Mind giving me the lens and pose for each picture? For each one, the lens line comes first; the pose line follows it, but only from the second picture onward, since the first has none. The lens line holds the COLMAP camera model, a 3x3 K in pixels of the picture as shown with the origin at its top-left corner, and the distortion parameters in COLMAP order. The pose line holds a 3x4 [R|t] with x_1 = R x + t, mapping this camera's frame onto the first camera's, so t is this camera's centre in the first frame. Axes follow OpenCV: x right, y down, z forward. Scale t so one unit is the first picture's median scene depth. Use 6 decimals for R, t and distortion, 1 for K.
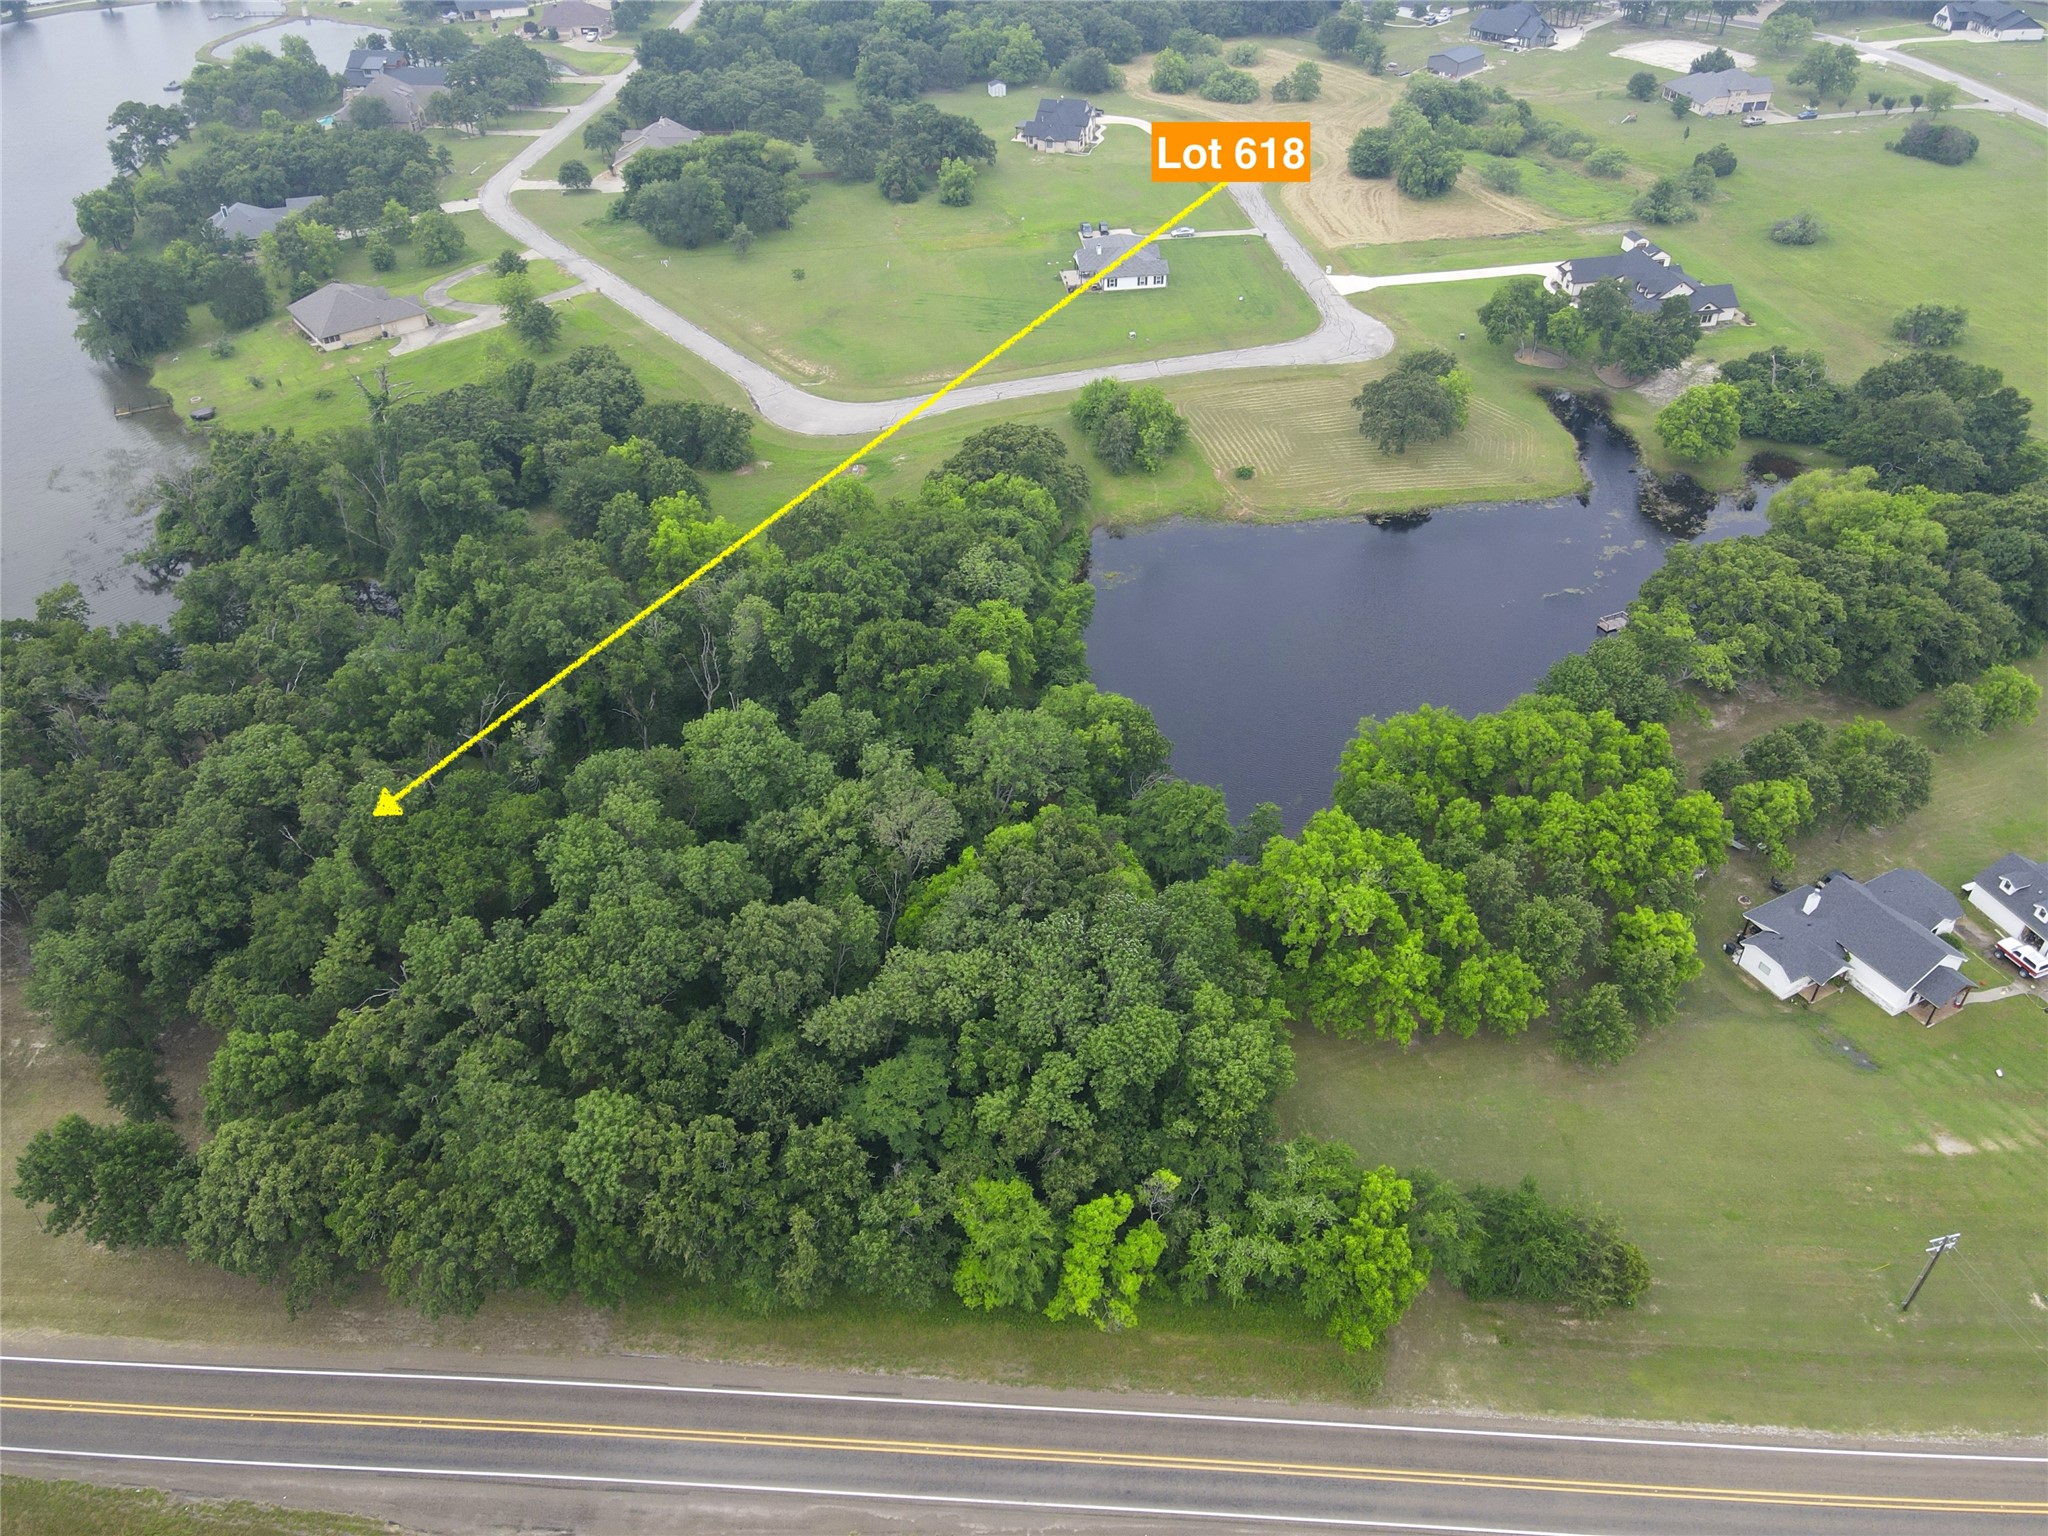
lens RADIAL K [[1498.6, 0, 1024.0], [0, 1498.6, 768.0], [0, 0, 1]] dist [0.009418, 0.013522]
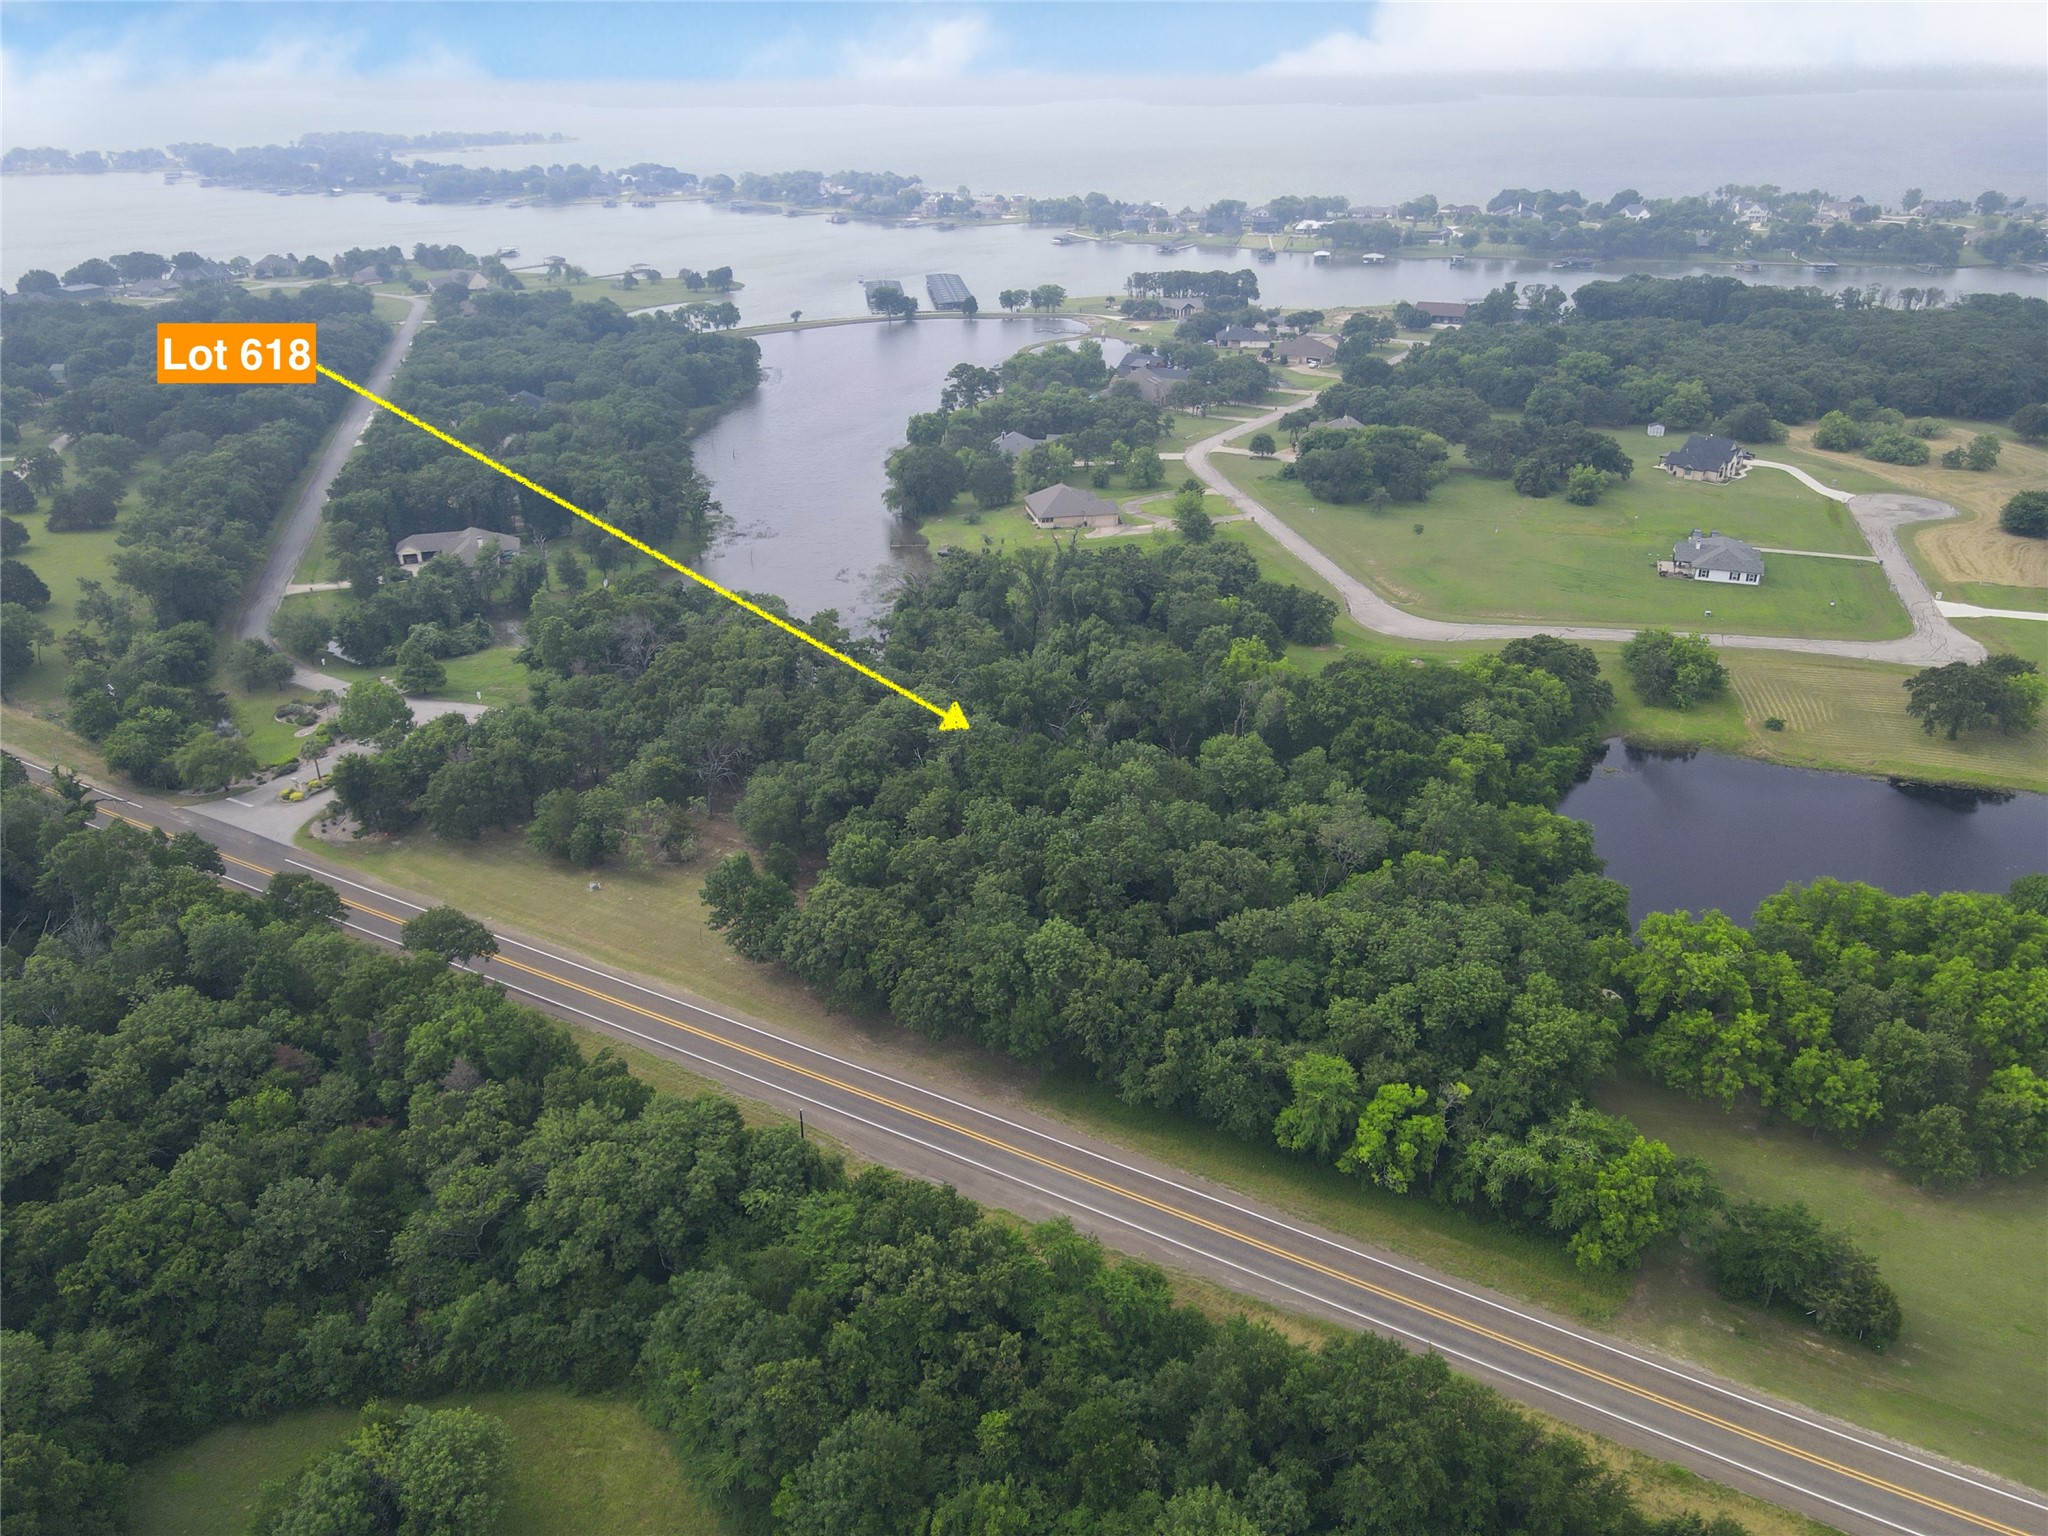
lens RADIAL K [[1497.4, 0, 1030.1], [0, 1497.4, 794.9], [0, 0, 1]] dist [0.003983, 0.036363]
pose [[0.894065, 0.204432, -0.398567, 0.091369], [-0.284634, 0.946332, -0.153100, 0.139262], [0.345878, 0.250327, 0.904270, -0.119483]]
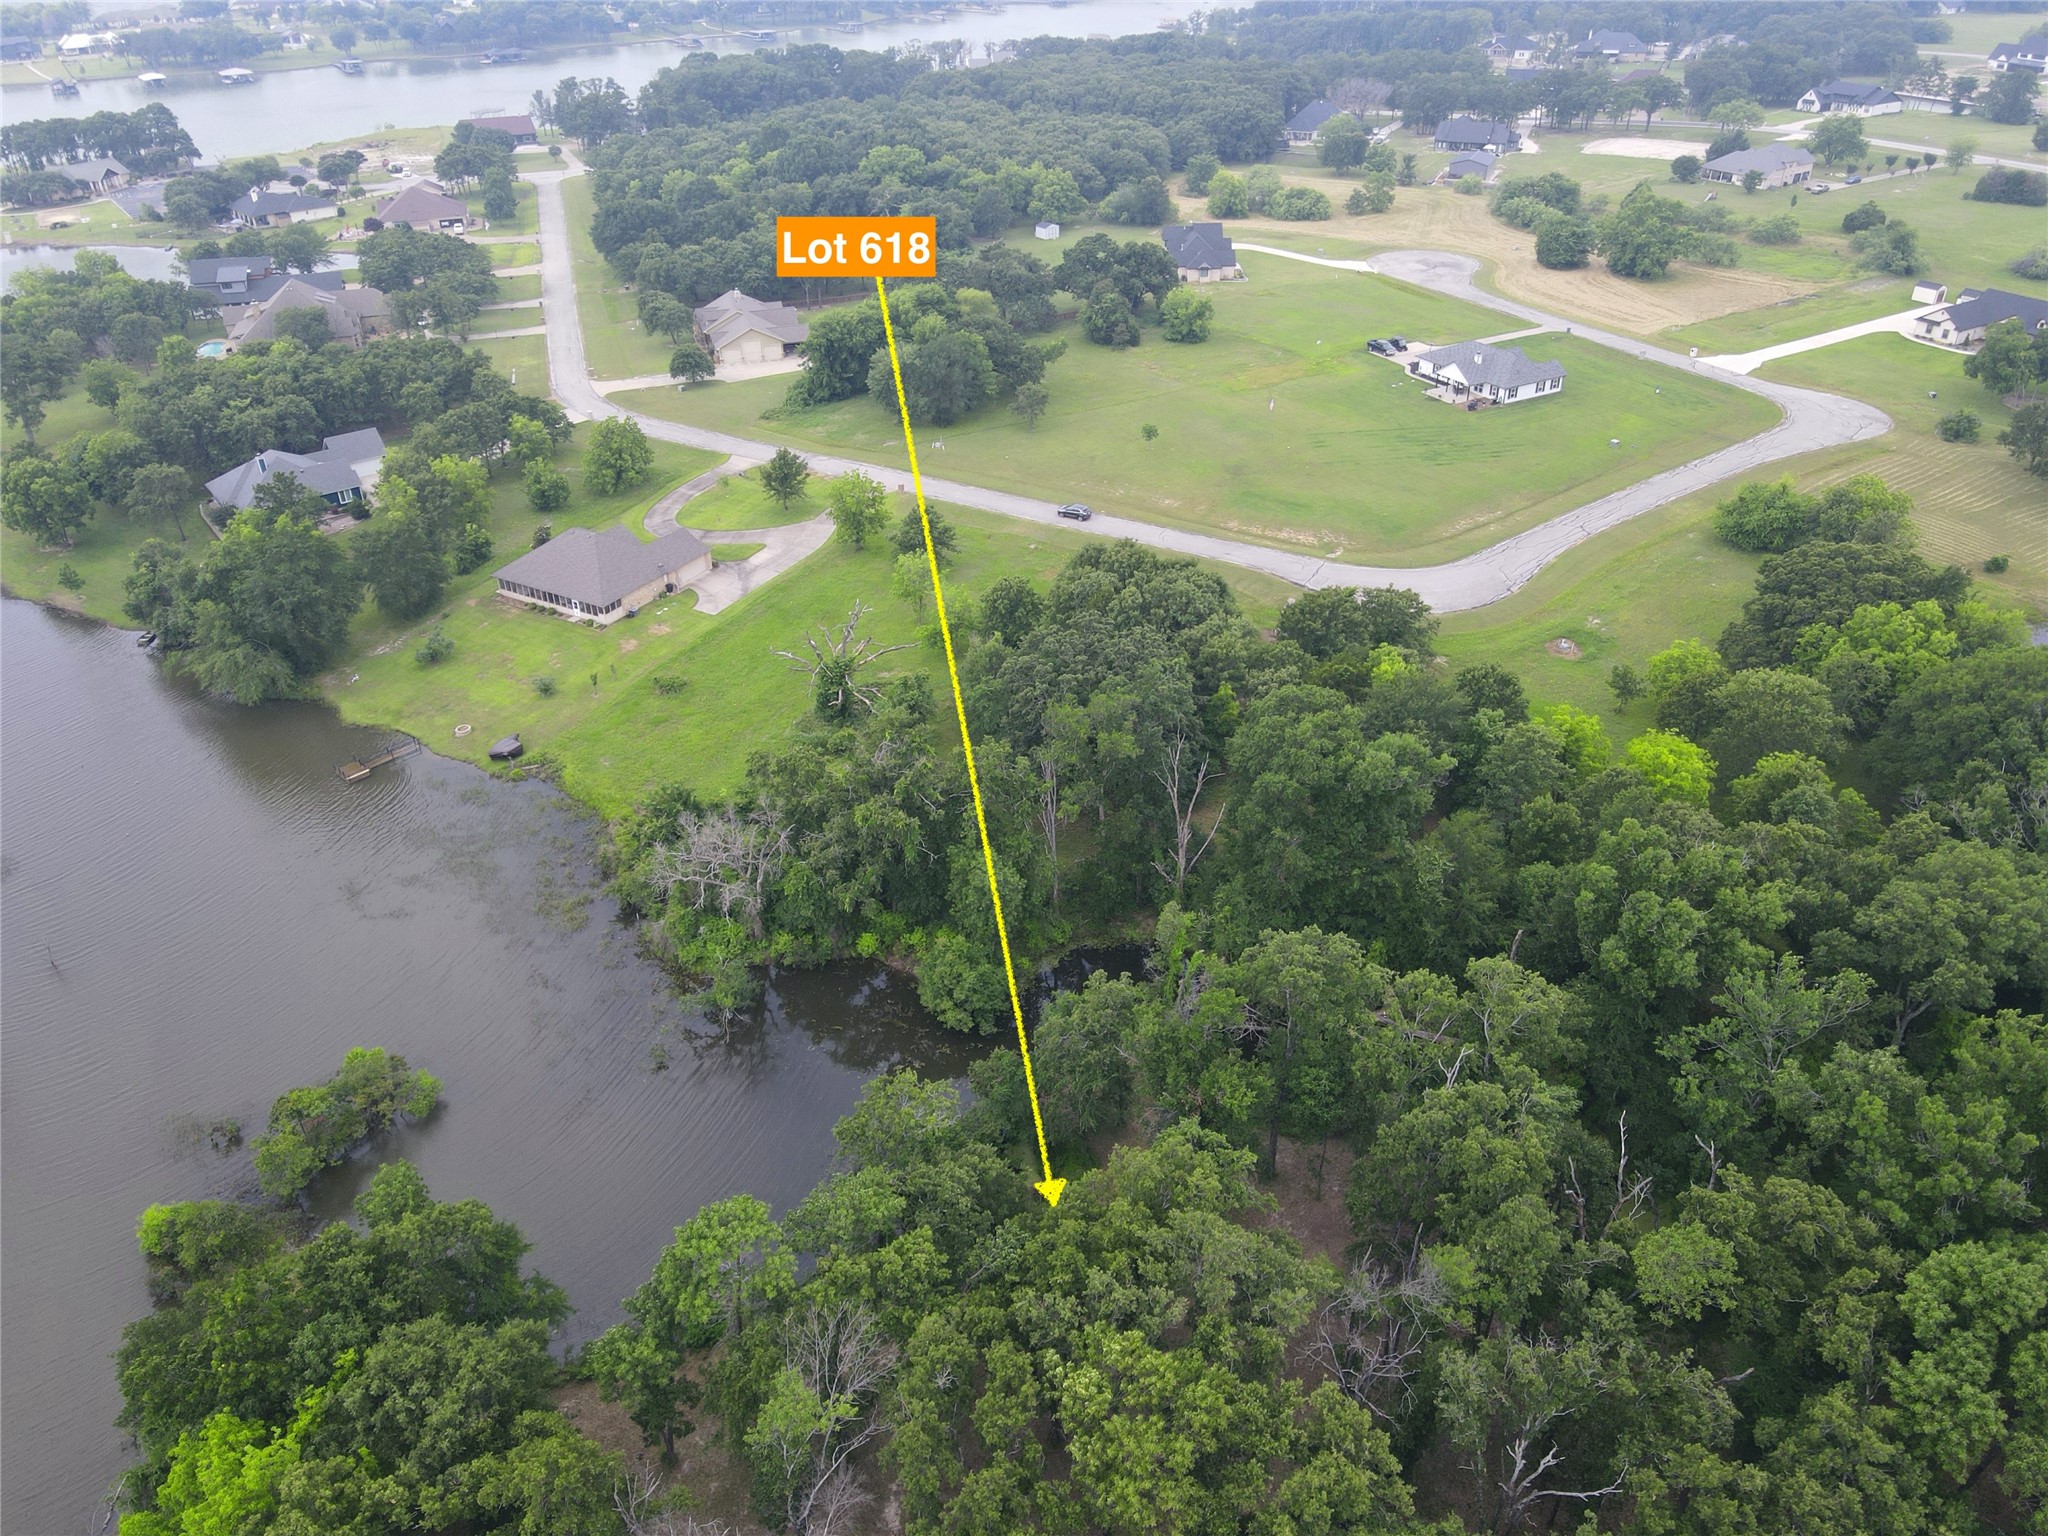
lens RADIAL K [[1498.6, 0, 1024.0], [0, 1498.6, 768.0], [0, 0, 1]] dist [0.009418, 0.013522]
pose [[0.933339, -0.191620, 0.303578, -0.496046], [0.227336, 0.969949, -0.086697, -0.116174], [-0.277842, 0.149932, 0.948854, 0.331009]]
